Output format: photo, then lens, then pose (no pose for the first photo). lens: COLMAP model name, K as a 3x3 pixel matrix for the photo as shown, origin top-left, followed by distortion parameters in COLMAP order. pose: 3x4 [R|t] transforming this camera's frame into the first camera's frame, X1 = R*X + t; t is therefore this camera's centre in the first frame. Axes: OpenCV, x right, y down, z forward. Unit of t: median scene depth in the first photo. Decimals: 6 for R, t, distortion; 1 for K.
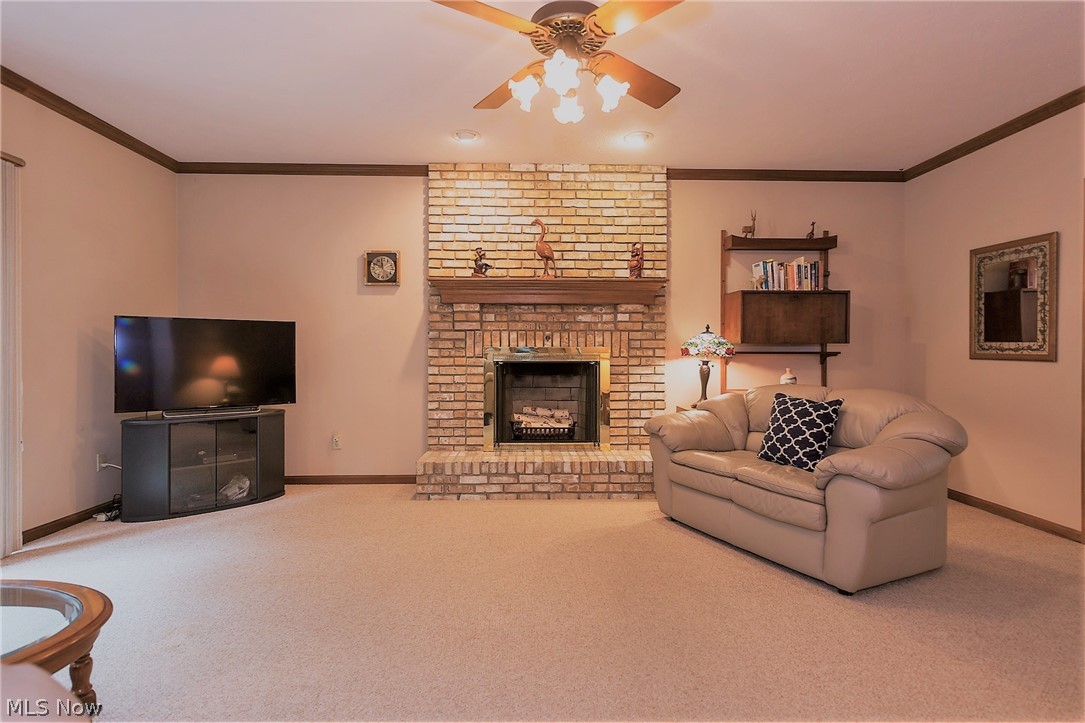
lens RADIAL K [[525.7, 0, 541.3], [0, 525.7, 352.6], [0, 0, 1]] dist [0.001883, 0.000122]
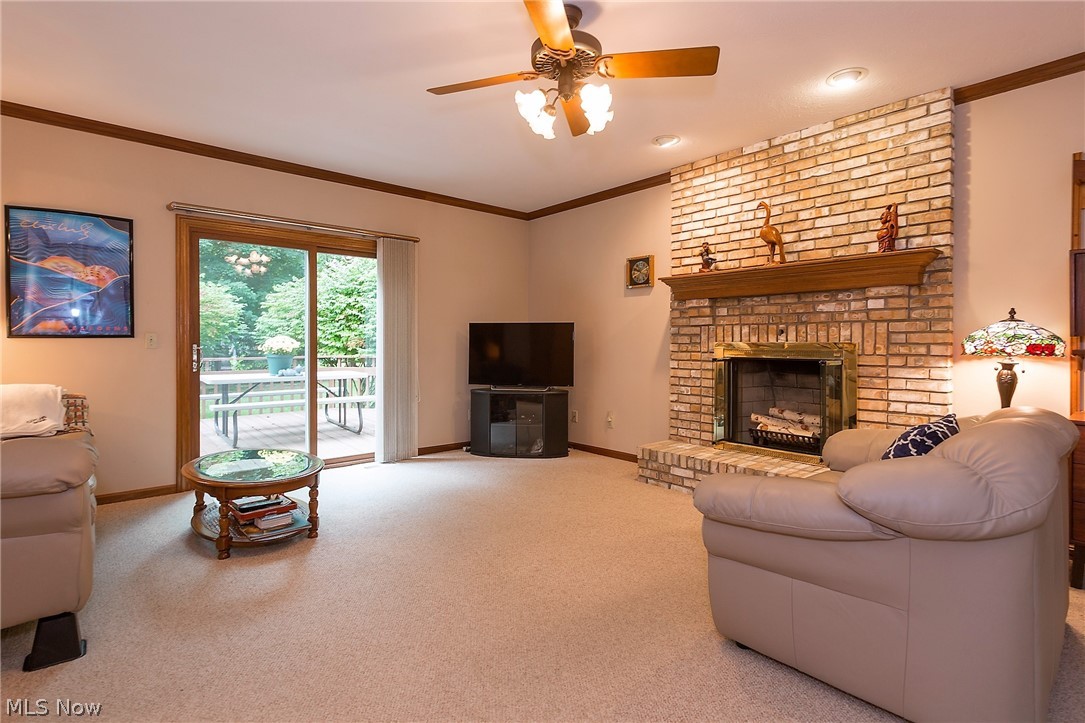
lens RADIAL K [[518.2, 0, 554.3], [0, 518.2, 343.4], [0, 0, 1]] dist [0.001722, -0.000684]
pose [[0.648523, 0.001925, -0.761193, 0.429952], [-0.002413, 0.999997, 0.000473, -0.007986], [0.761191, 0.001530, 0.648526, 0.142028]]
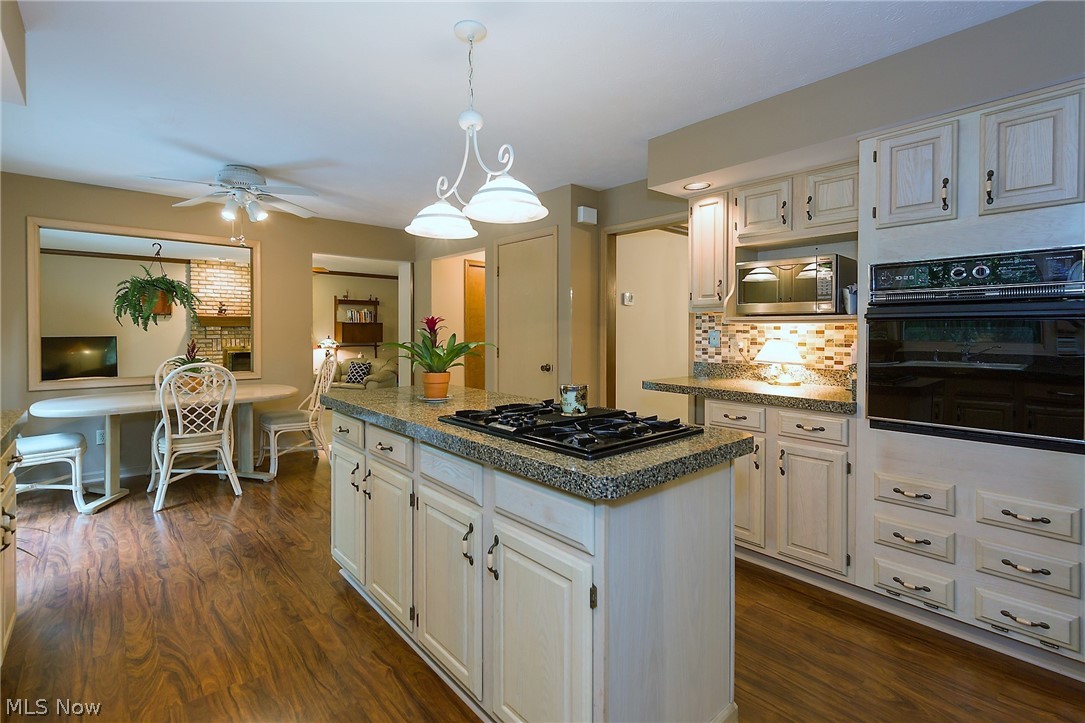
lens RADIAL K [[494.4, 0, 536.1], [0, 494.4, 334.2], [0, 0, 1]] dist [0.000557, 0.000025]
pose [[0.763573, -0.007756, 0.645675, -0.437360], [0.003265, 0.999961, 0.008150, -0.072528], [-0.645713, -0.004115, 0.763569, -1.395273]]
